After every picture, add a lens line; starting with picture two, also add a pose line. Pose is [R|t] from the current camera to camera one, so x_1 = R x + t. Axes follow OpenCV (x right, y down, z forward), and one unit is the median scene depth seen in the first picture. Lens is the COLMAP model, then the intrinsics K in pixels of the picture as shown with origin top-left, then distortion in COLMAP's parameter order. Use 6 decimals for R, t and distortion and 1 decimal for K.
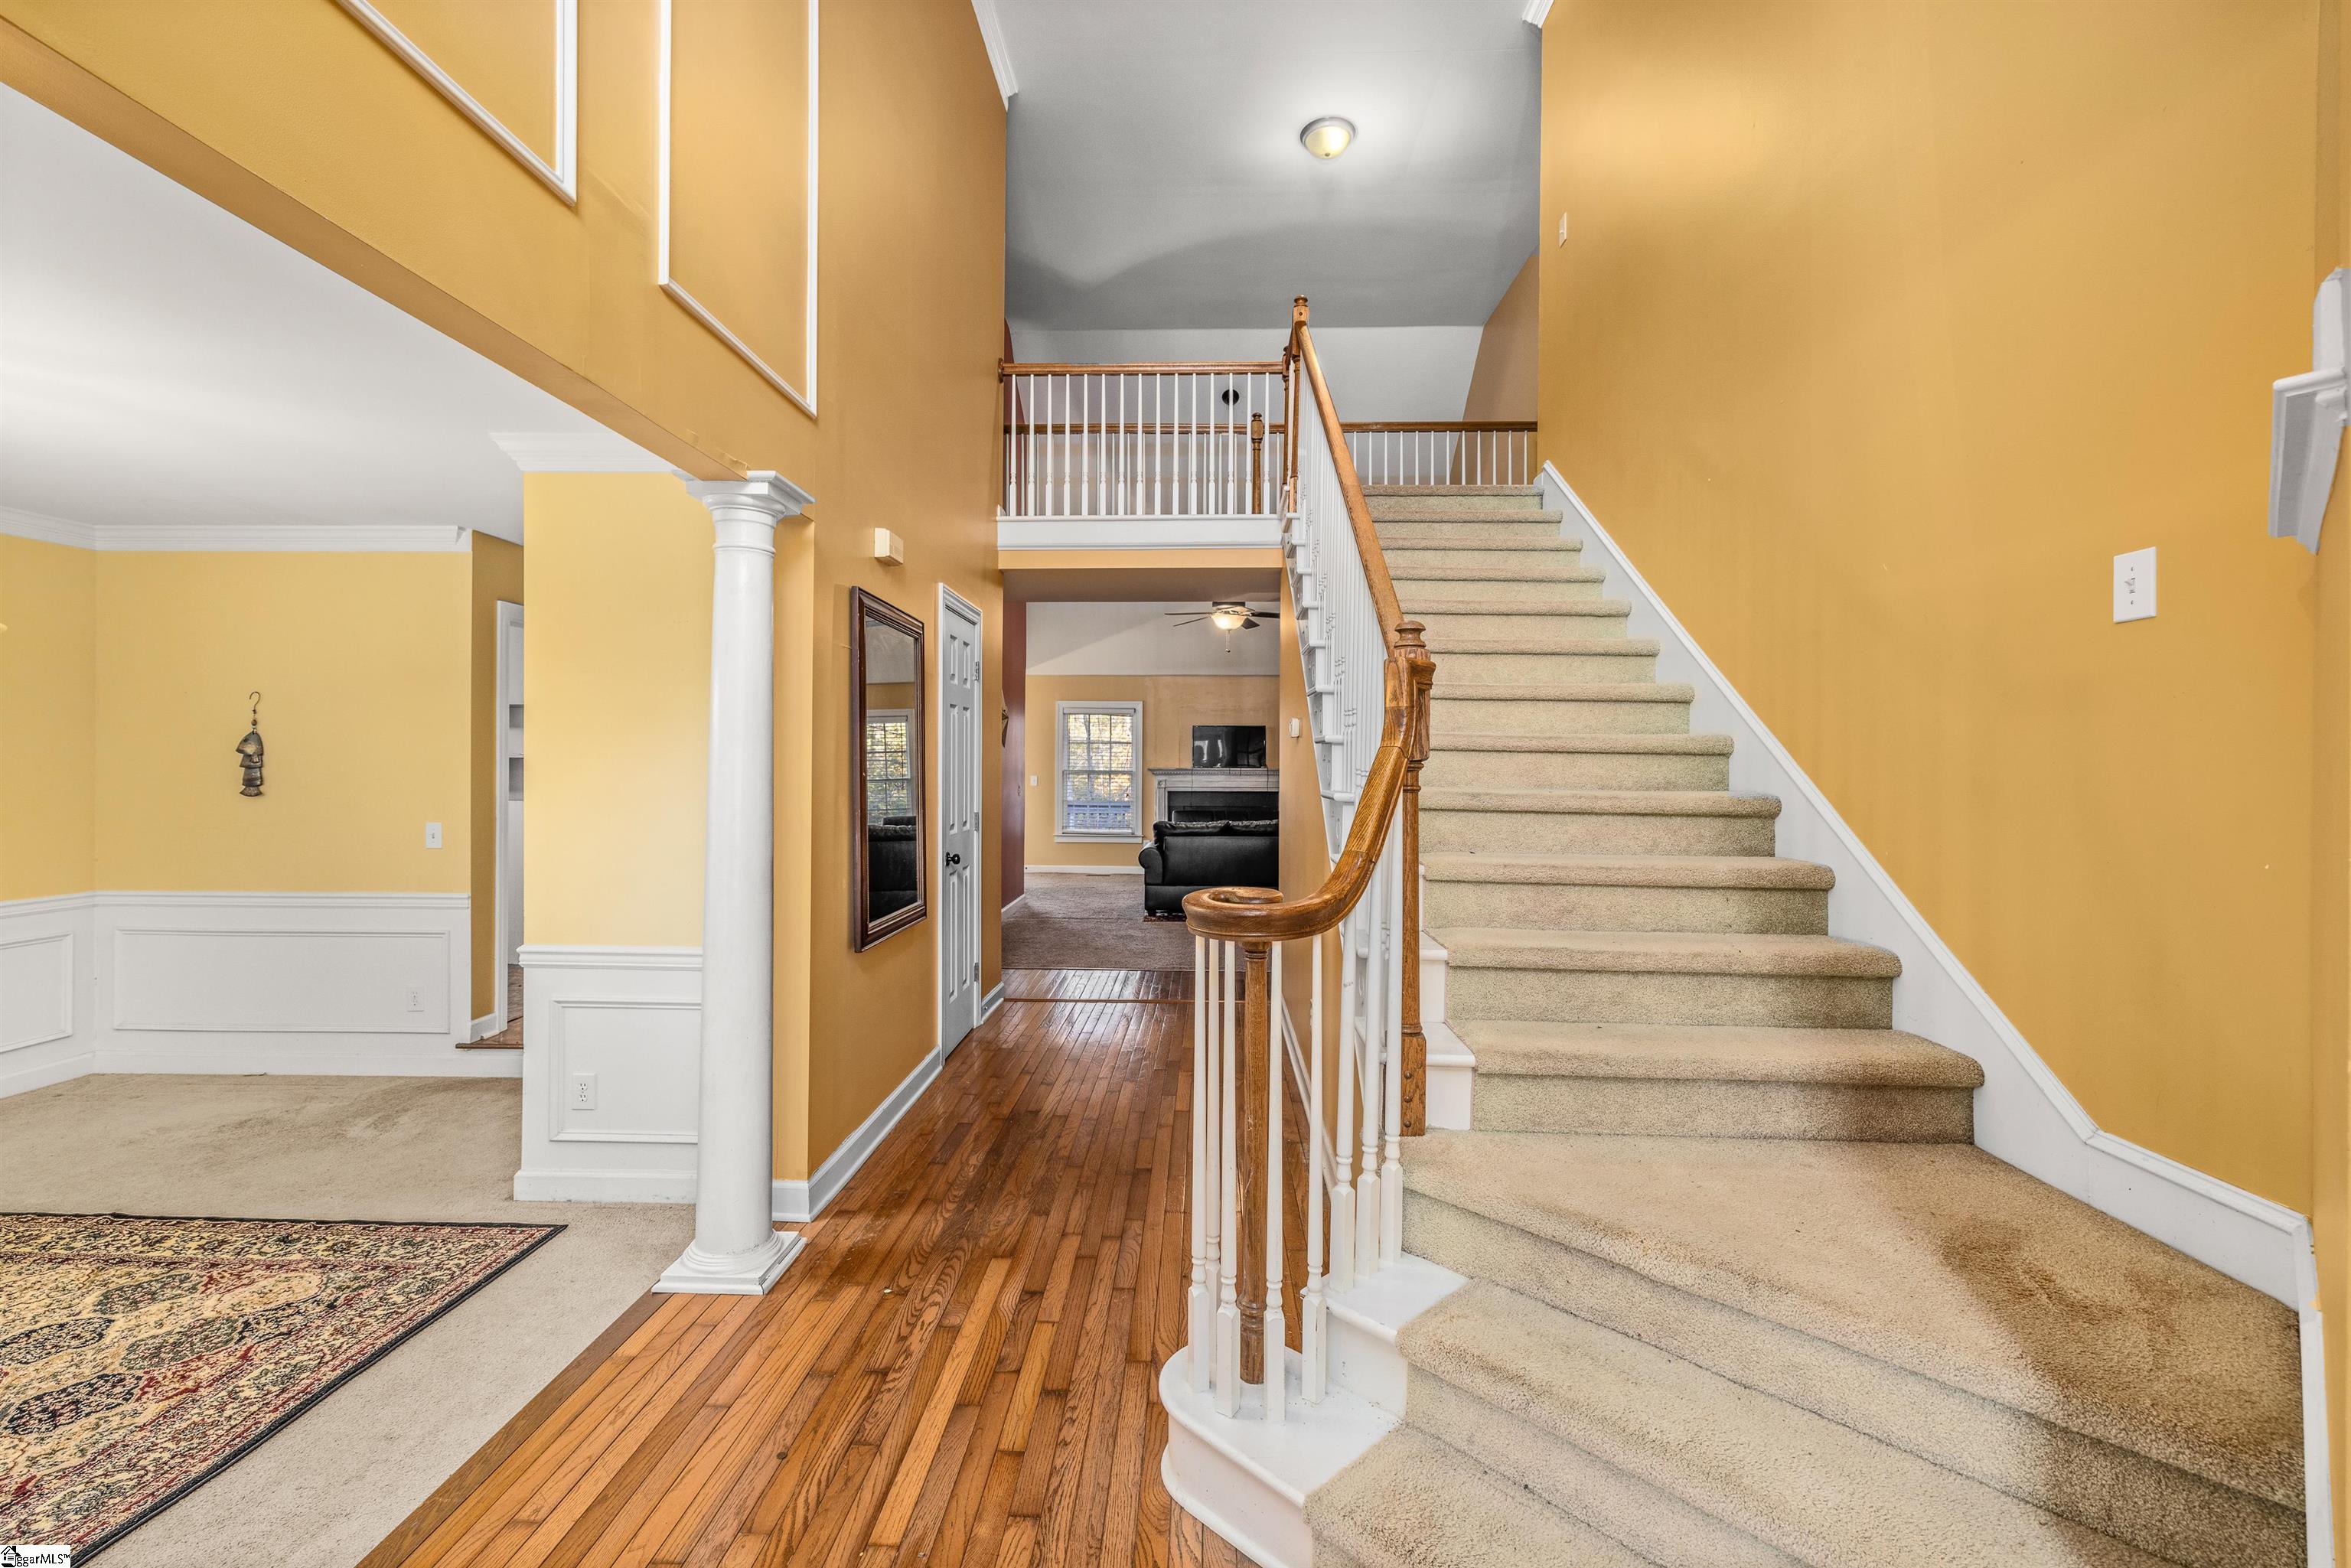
lens RADIAL K [[1003.7, 0, 1153.8], [0, 1003.7, 776.0], [0, 0, 1]] dist [0.007177, -0.000482]
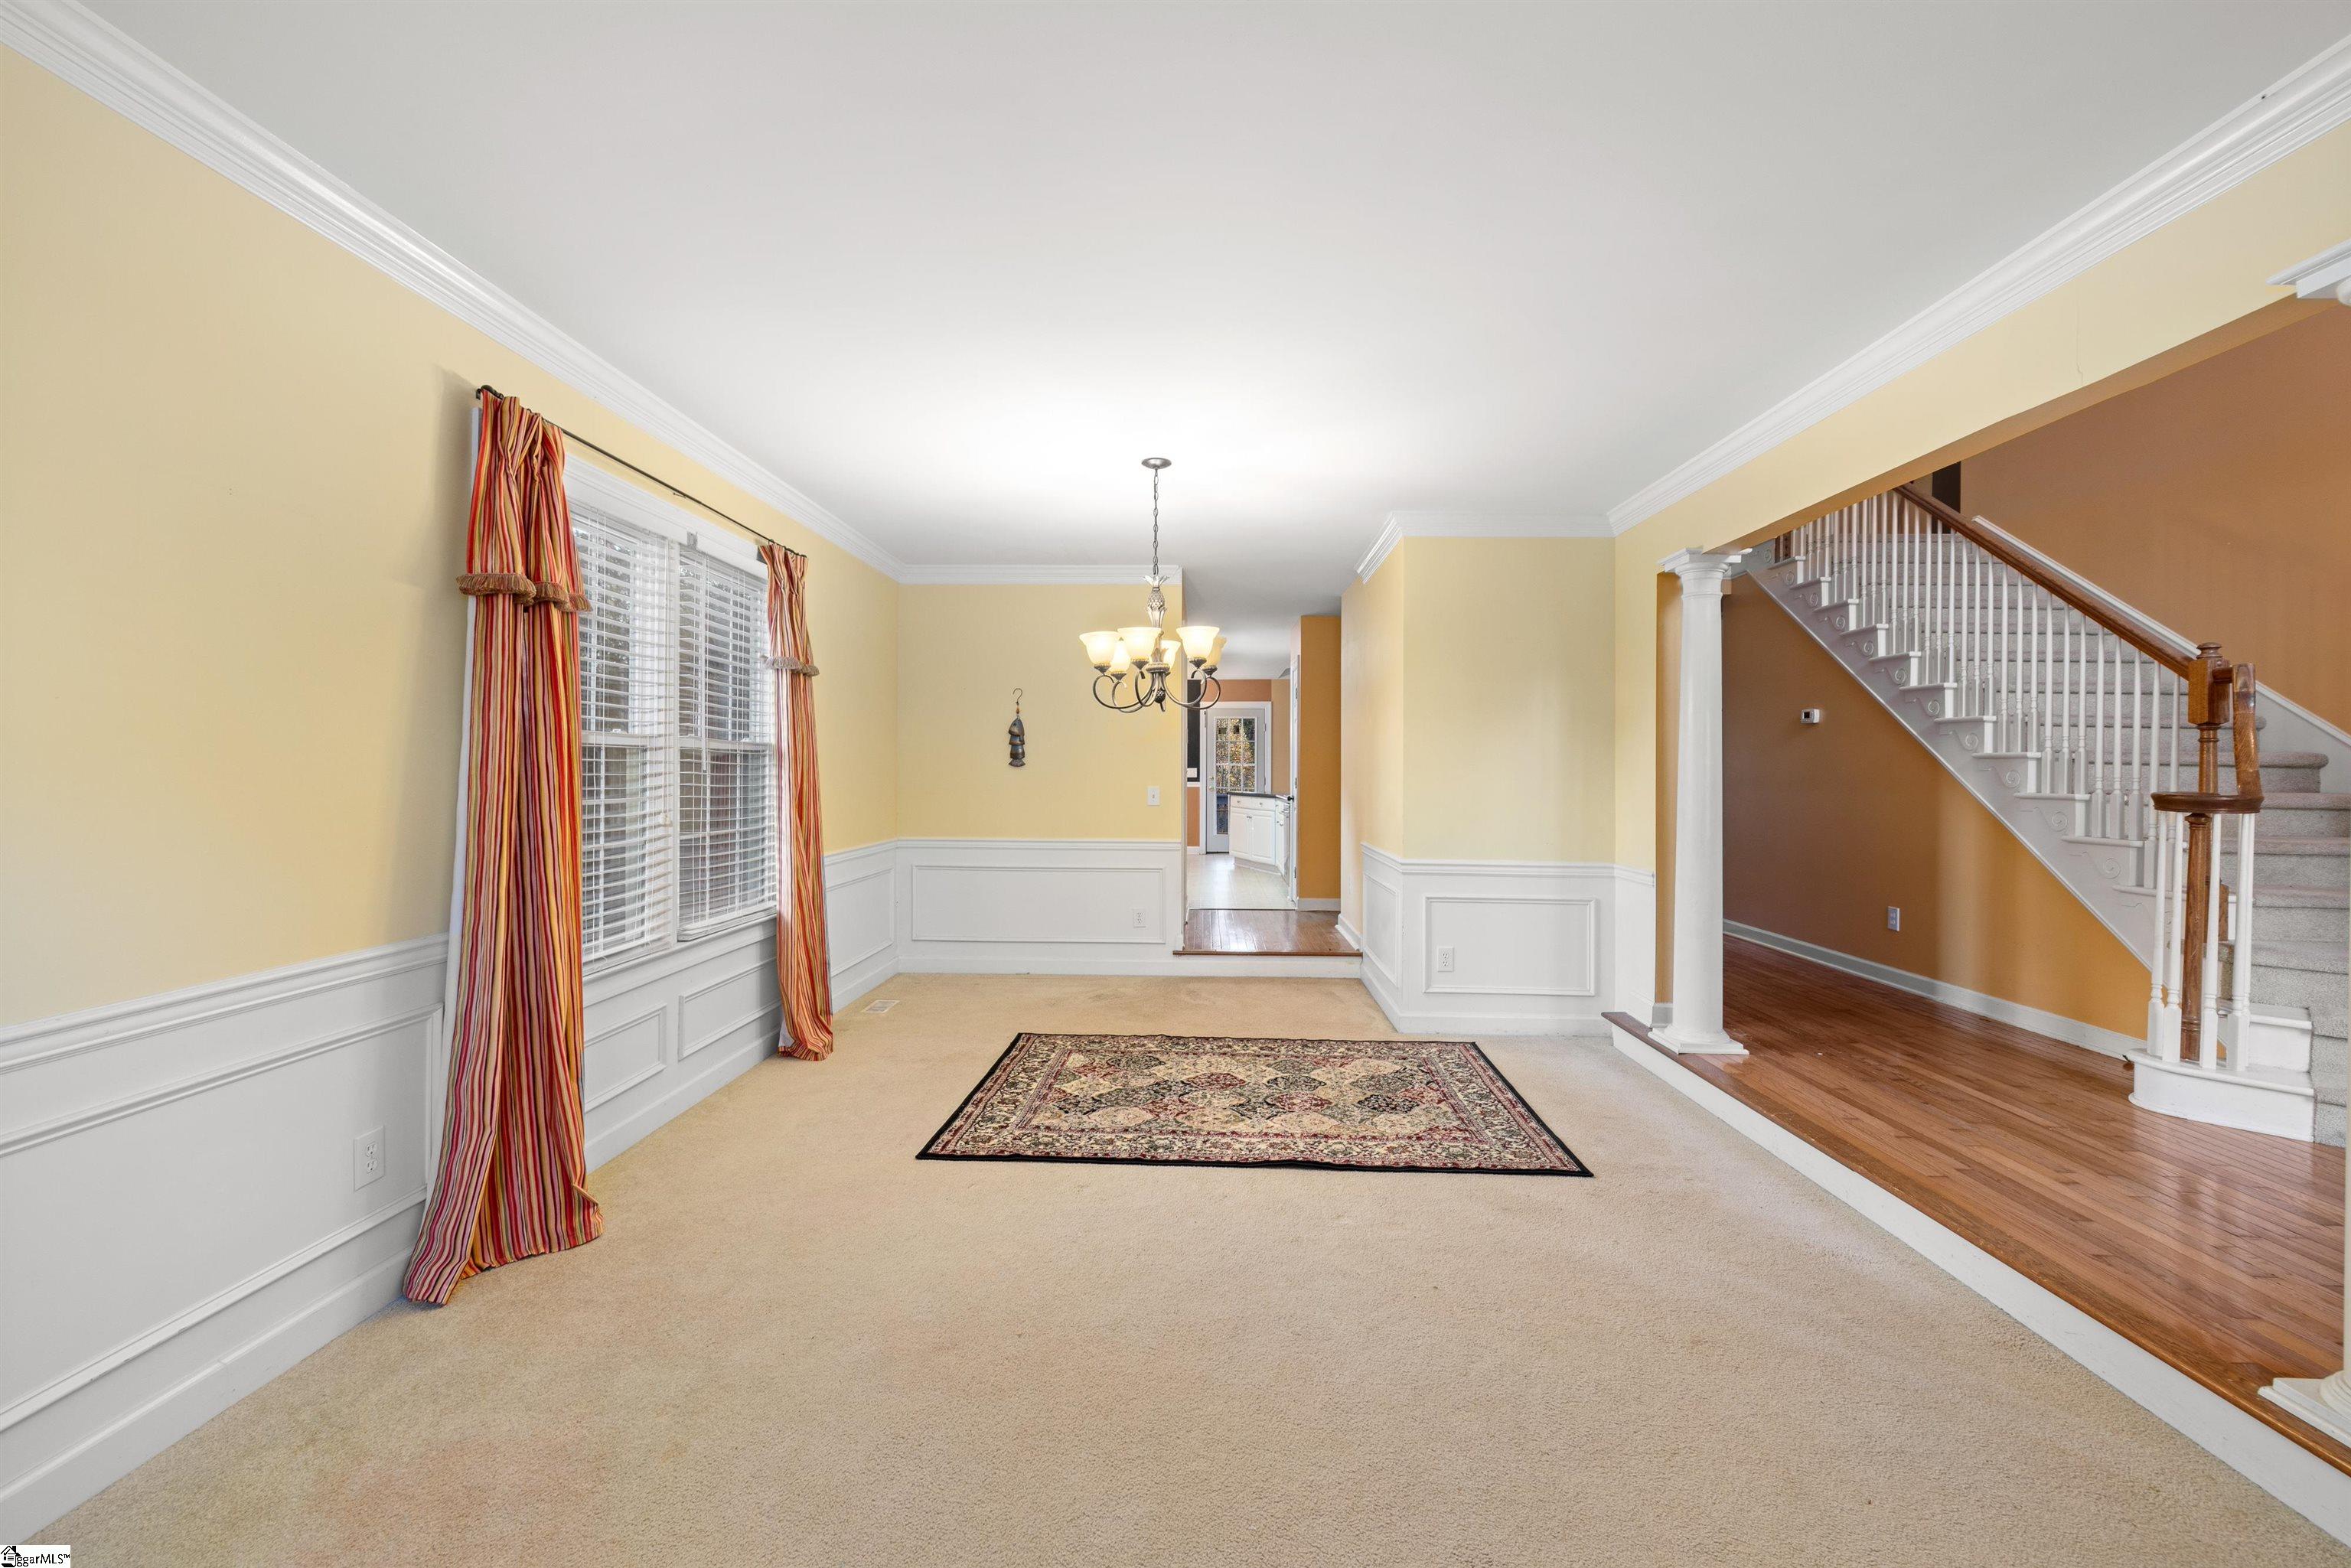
lens RADIAL K [[1003.7, 0, 1153.8], [0, 1003.7, 776.0], [0, 0, 1]] dist [0.007177, -0.000482]
pose [[0.999988, 0.000024, -0.004841, -1.091228], [-0.000031, 0.999999, -0.001287, 0.053455], [0.004841, 0.001287, 0.999987, -0.517106]]
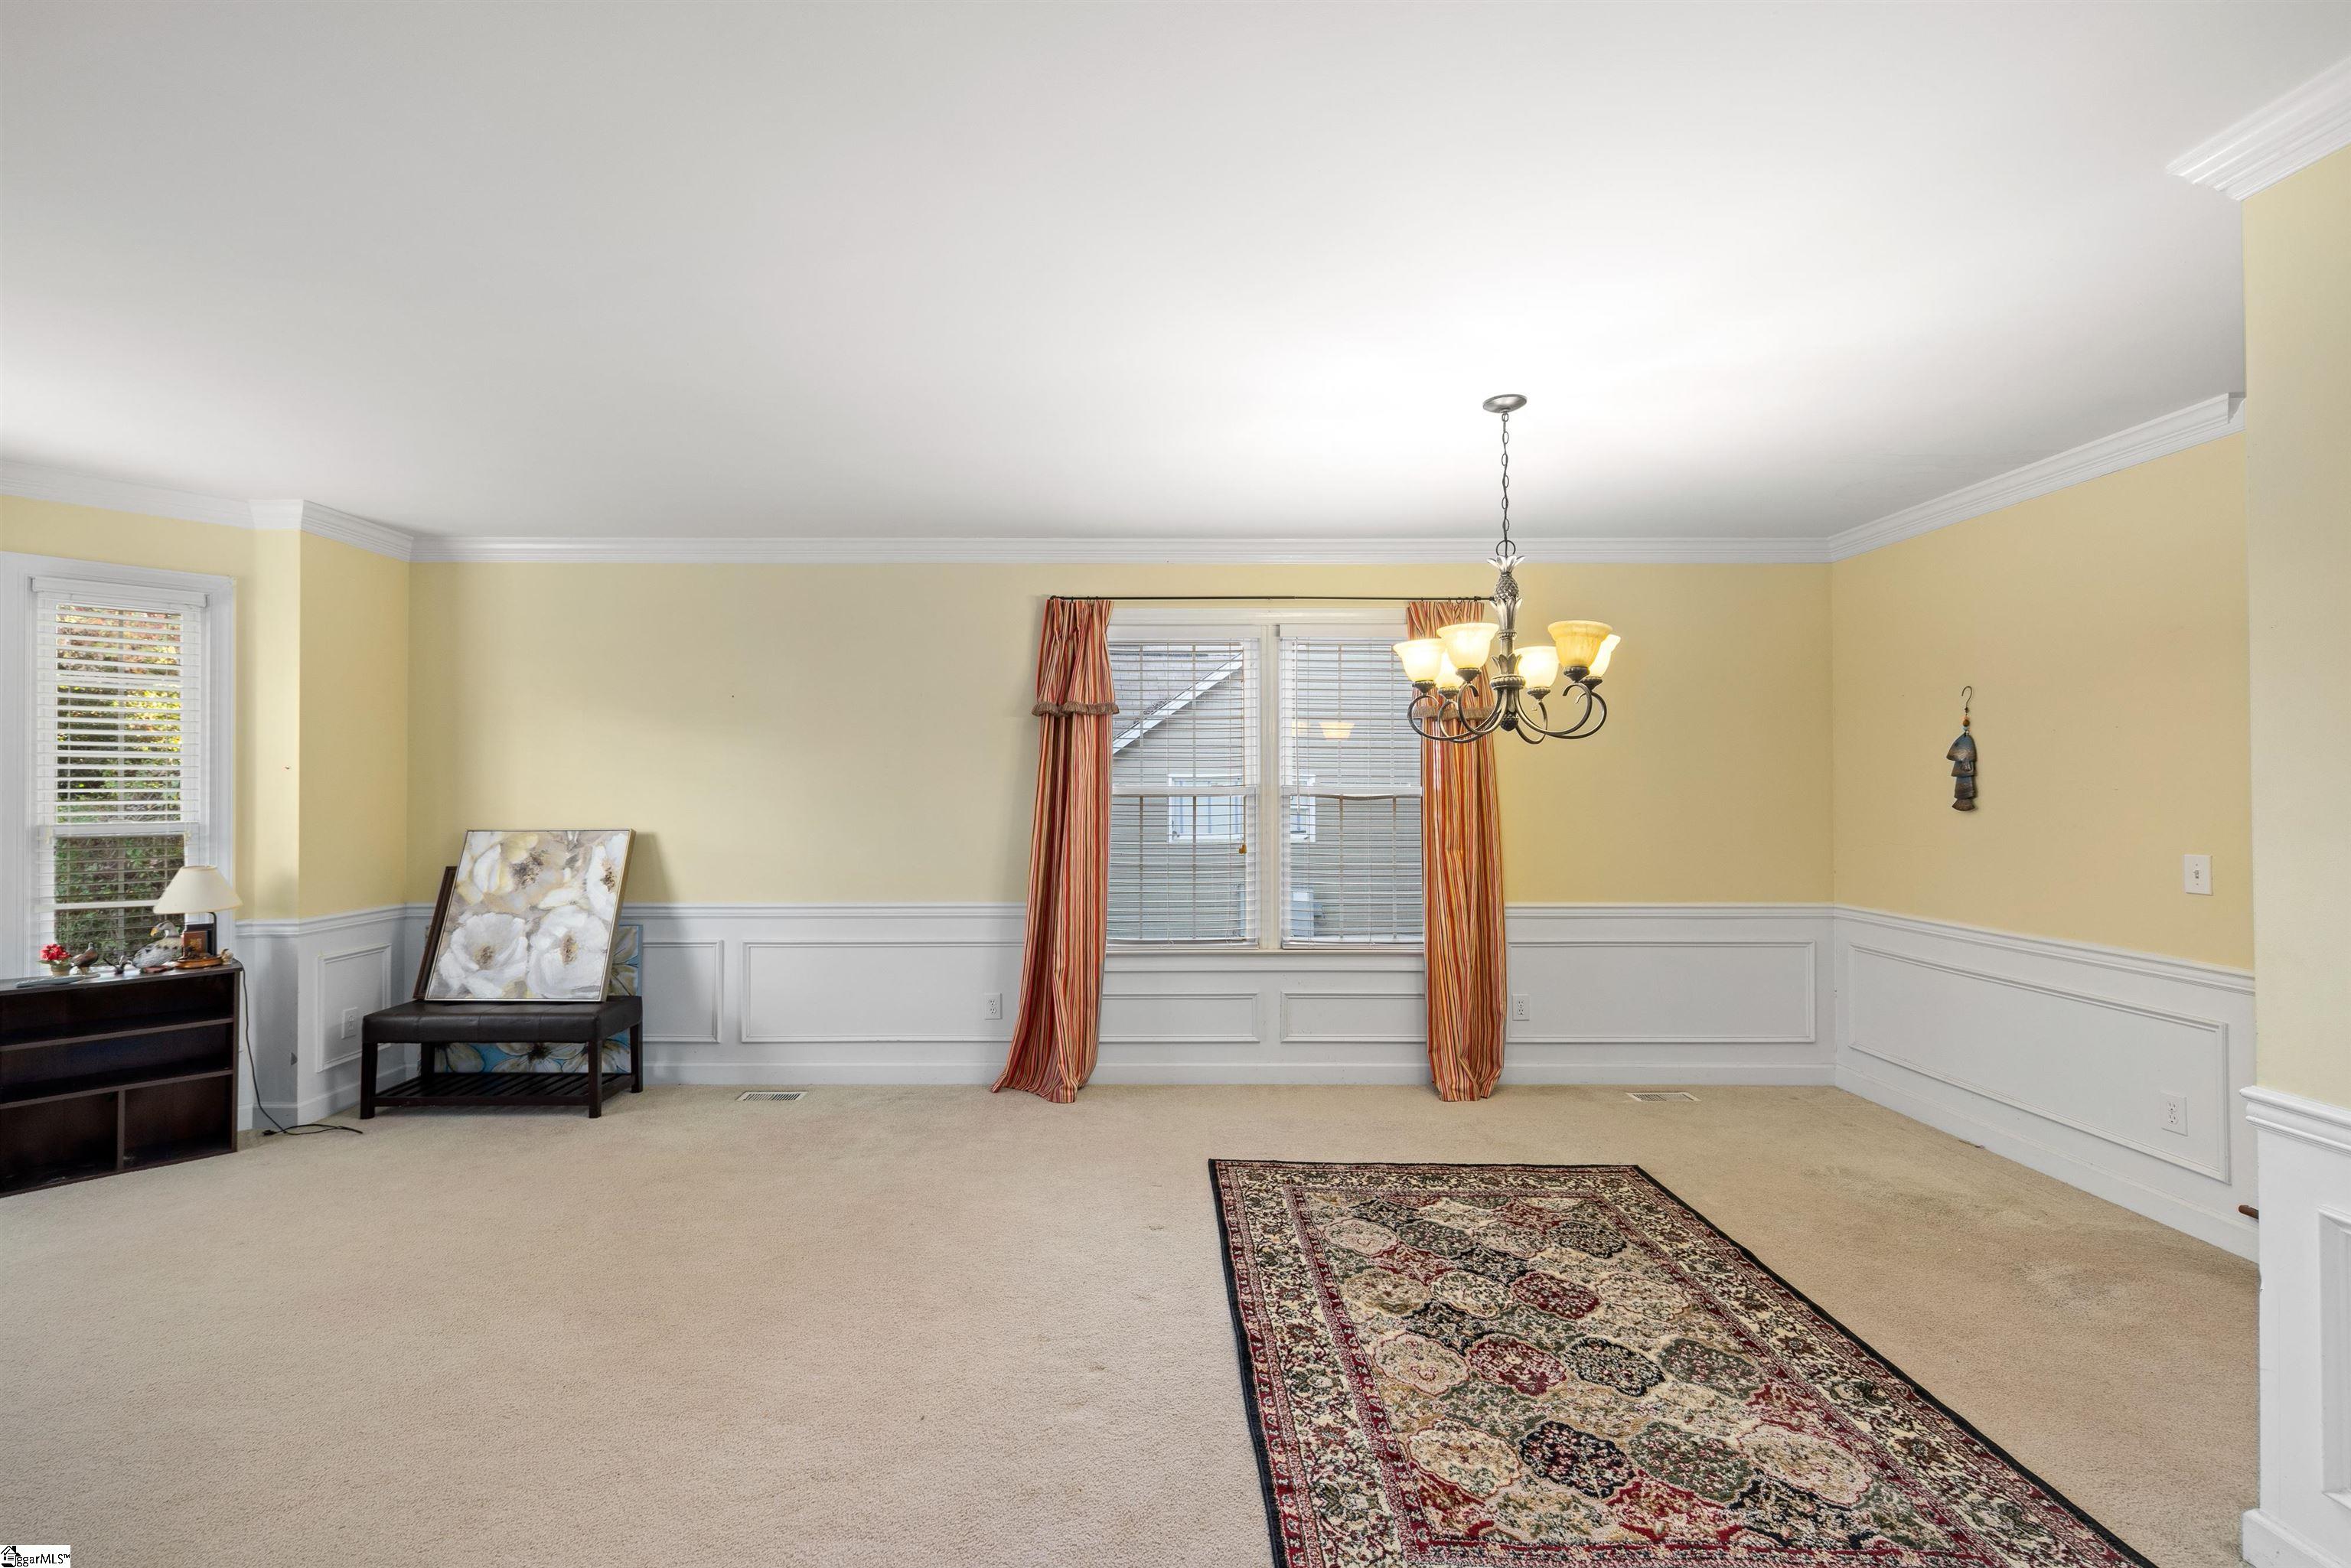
lens RADIAL K [[1003.7, 0, 1153.8], [0, 1003.7, 776.0], [0, 0, 1]] dist [0.007177, -0.000482]
pose [[0.050930, -0.020283, -0.998496, -0.130262], [-0.009870, 0.999735, -0.020812, 0.024038], [0.998653, 0.010915, 0.050716, 0.430641]]
